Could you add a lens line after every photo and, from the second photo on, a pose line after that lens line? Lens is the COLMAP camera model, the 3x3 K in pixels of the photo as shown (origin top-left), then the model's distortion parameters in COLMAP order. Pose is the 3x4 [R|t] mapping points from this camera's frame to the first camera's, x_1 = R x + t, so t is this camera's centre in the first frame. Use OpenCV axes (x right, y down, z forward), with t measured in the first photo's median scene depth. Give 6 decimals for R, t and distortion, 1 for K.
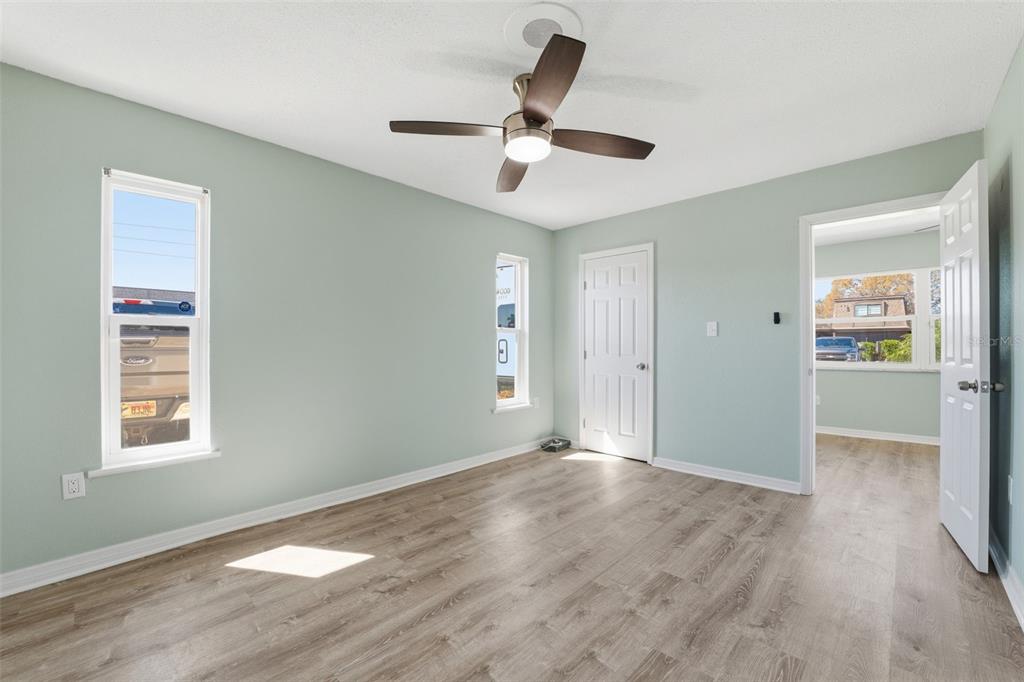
lens RADIAL K [[424.0, 0, 513.1], [0, 424.0, 346.3], [0, 0, 1]] dist [-0.026229, 0.000629]
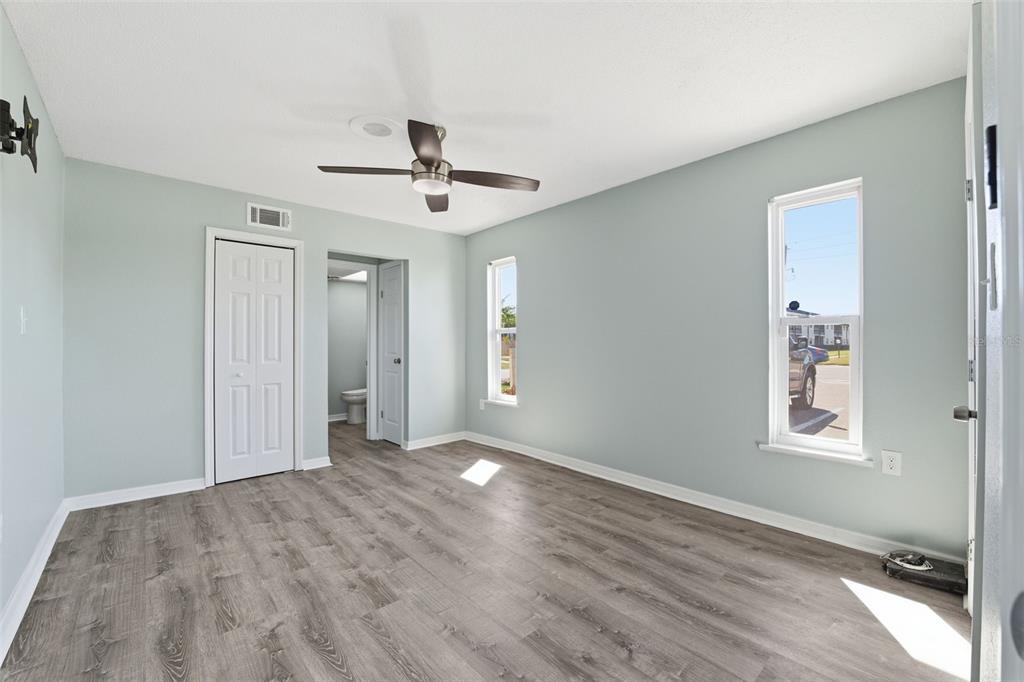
lens RADIAL K [[424.0, 0, 513.1], [0, 424.0, 346.3], [0, 0, 1]] dist [-0.026229, 0.000629]
pose [[-0.087070, 0.009719, -0.996155, 1.232977], [-0.001458, 0.999950, 0.009884, -0.009512], [0.996201, 0.002313, -0.087052, 1.334751]]
